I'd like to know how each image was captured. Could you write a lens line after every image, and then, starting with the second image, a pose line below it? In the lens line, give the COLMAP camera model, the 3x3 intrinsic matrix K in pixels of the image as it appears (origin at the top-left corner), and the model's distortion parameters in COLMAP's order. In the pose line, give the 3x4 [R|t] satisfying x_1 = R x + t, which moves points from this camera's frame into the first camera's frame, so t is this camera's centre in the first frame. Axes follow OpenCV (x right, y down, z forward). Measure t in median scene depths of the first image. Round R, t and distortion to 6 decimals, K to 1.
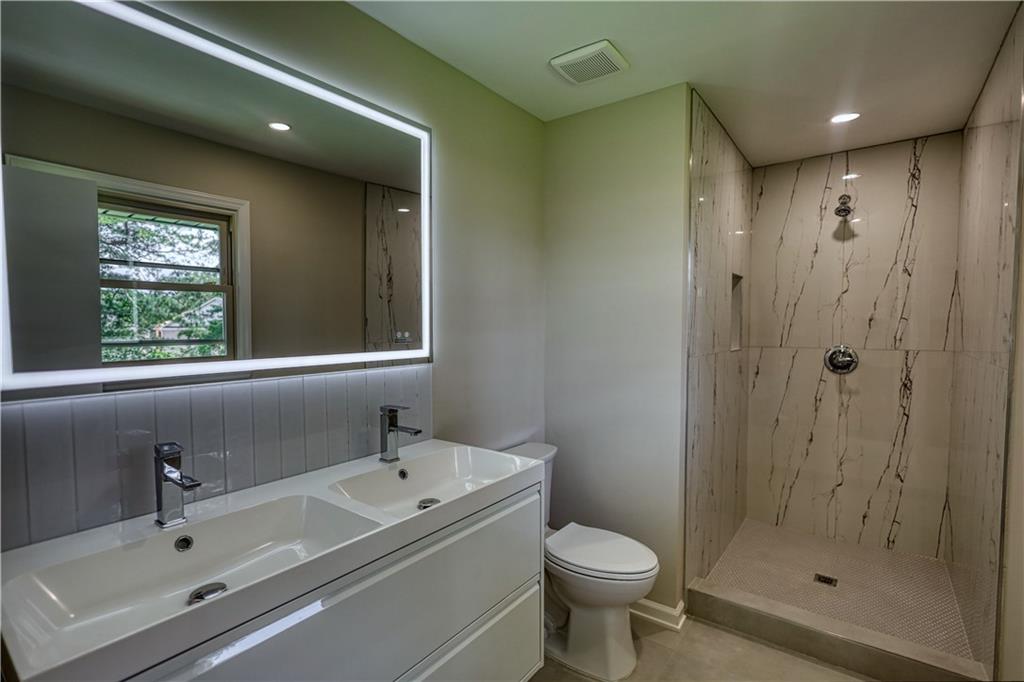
lens RADIAL K [[481.7, 0, 514.8], [0, 481.7, 349.9], [0, 0, 1]] dist [0.003894, 0.000946]
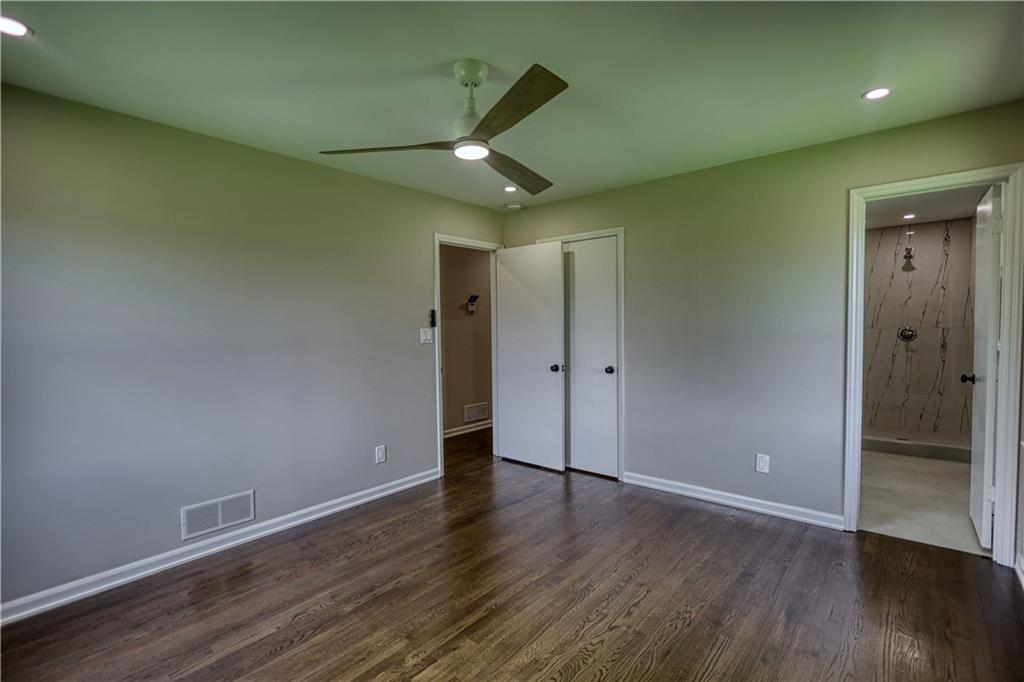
lens RADIAL K [[481.7, 0, 505.4], [0, 481.7, 339.3], [0, 0, 1]] dist [0.003894, 0.000946]
pose [[0.997416, 0.000117, -0.071846, -0.780691], [-0.001122, 0.999902, -0.013945, 0.071792], [0.071837, 0.013989, 0.997318, -1.030843]]
